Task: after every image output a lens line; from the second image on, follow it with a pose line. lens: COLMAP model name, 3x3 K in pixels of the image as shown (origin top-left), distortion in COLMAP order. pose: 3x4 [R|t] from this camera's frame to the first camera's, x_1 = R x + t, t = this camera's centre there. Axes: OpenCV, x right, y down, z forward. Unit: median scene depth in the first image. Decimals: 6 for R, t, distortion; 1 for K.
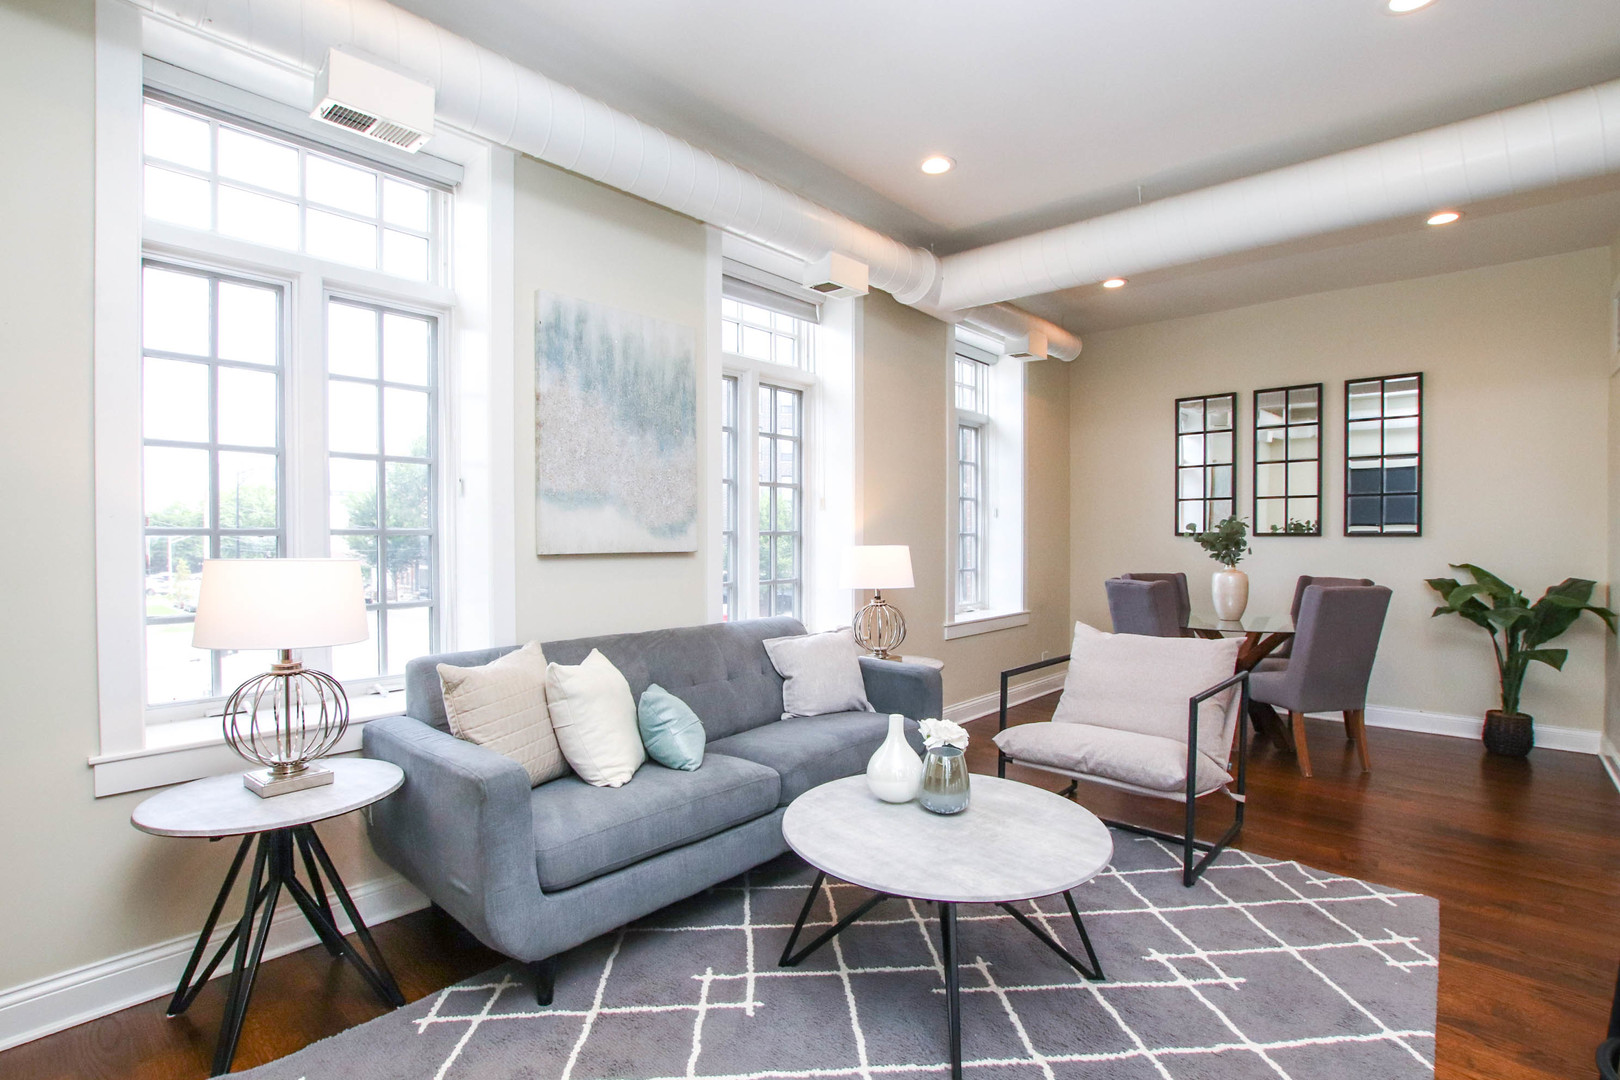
lens RADIAL K [[763.0, 0, 810.0], [0, 763.0, 540.0], [0, 0, 1]] dist [-0.005483, -0.000621]
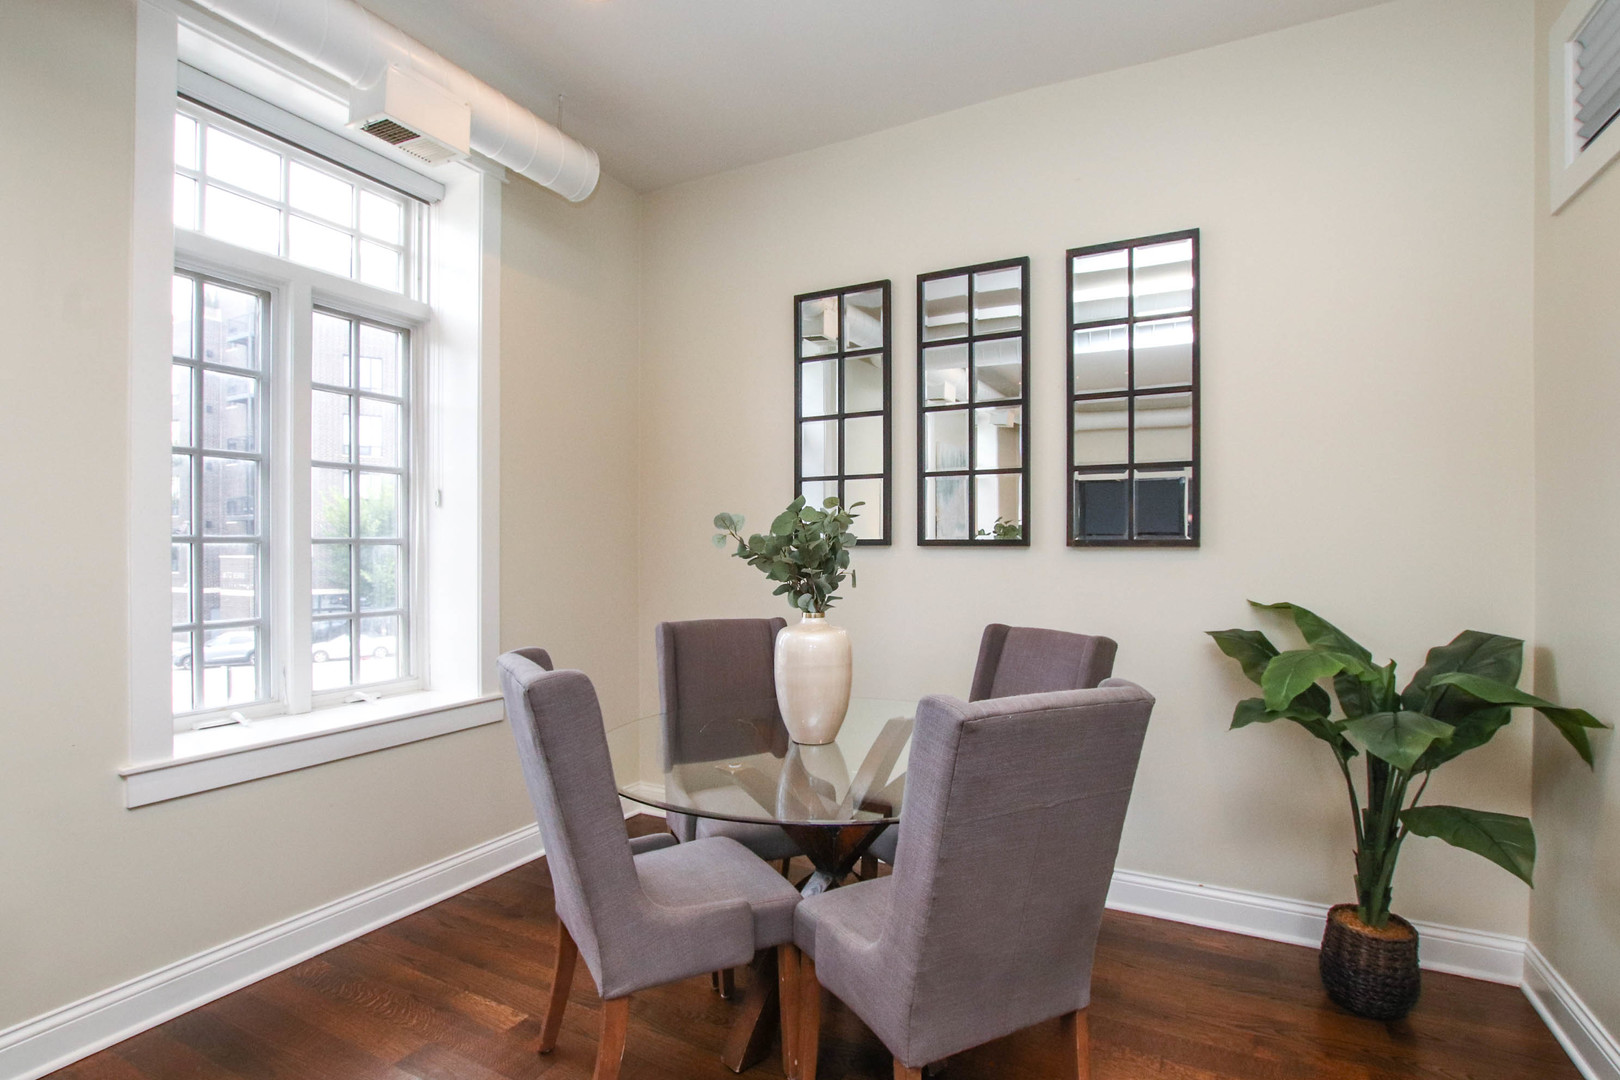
lens RADIAL K [[763.0, 0, 810.0], [0, 763.0, 540.0], [0, 0, 1]] dist [-0.005483, -0.000621]
pose [[0.978030, 0.009909, 0.208230, 0.456288], [-0.007924, 0.999915, -0.010368, -0.002589], [-0.208315, 0.008490, 0.978025, 0.582968]]
